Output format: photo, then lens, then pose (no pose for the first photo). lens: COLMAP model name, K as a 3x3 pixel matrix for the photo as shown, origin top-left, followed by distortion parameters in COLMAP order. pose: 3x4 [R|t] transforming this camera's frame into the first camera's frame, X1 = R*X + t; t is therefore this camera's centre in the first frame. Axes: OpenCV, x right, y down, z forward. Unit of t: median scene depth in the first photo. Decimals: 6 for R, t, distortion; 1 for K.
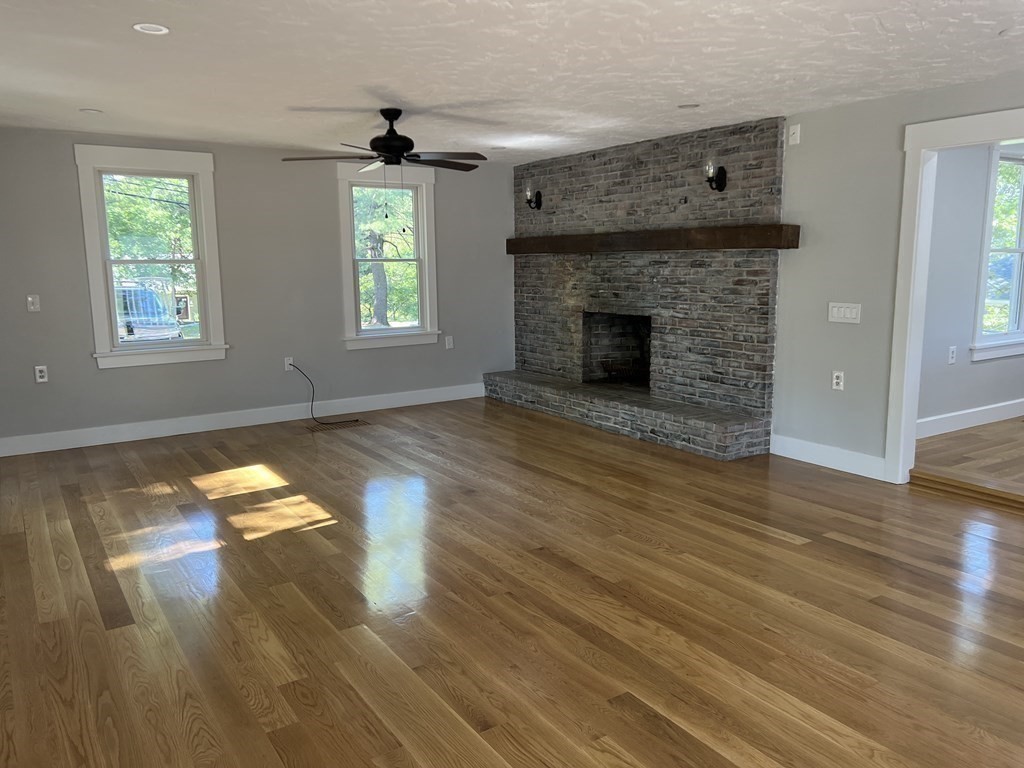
lens RADIAL K [[762.8, 0, 508.4], [0, 762.8, 379.3], [0, 0, 1]] dist [0.066524, -0.060662]
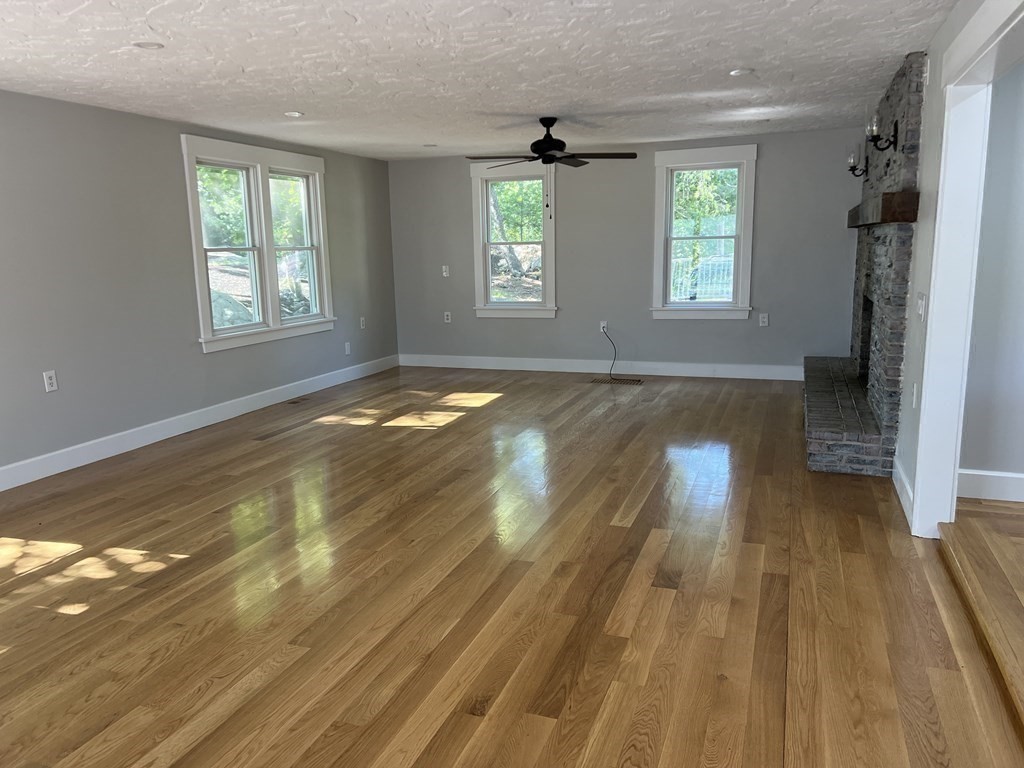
lens RADIAL K [[762.8, 0, 513.7], [0, 762.8, 388.5], [0, 0, 1]] dist [0.066524, -0.060662]
pose [[0.598914, 0.145883, -0.787414, 0.734618], [-0.109655, 0.988945, 0.099816, -0.034508], [0.793271, 0.026563, 0.608290, 0.193184]]
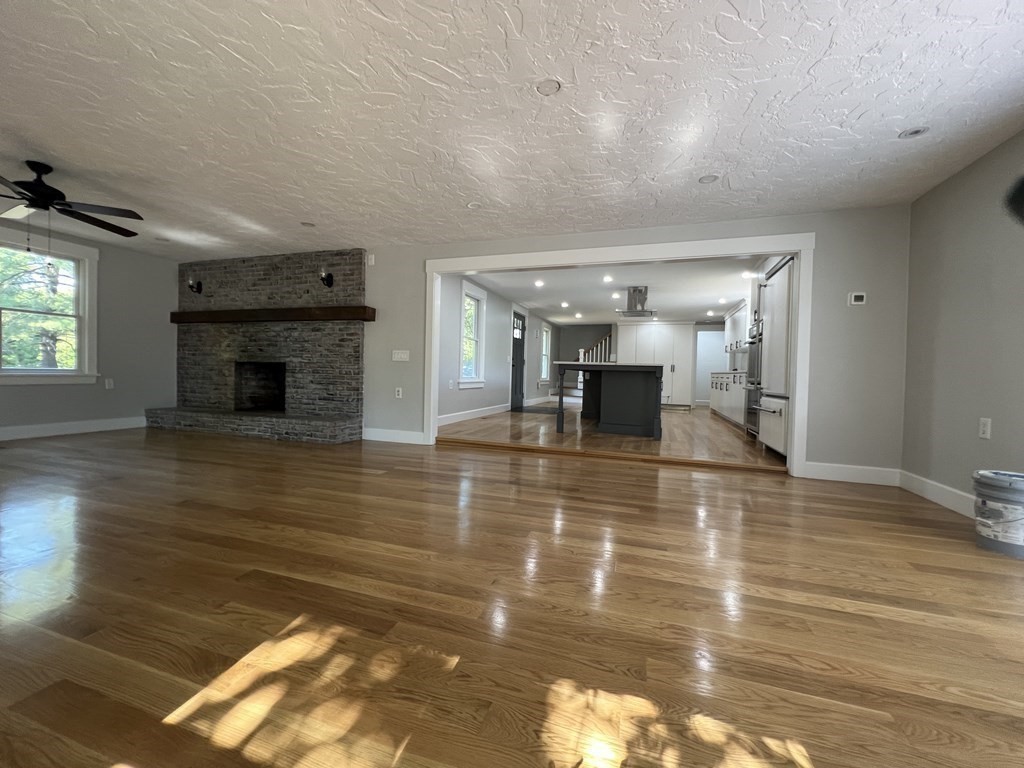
lens RADIAL K [[409.9, 0, 505.2], [0, 409.9, 381.9], [0, 0, 1]] dist [0.002749, 0.000683]
pose [[0.786979, 0.019527, 0.616670, 0.025906], [0.061909, 0.991955, -0.110418, 0.090618], [-0.613865, 0.125074, 0.779439, 0.080031]]
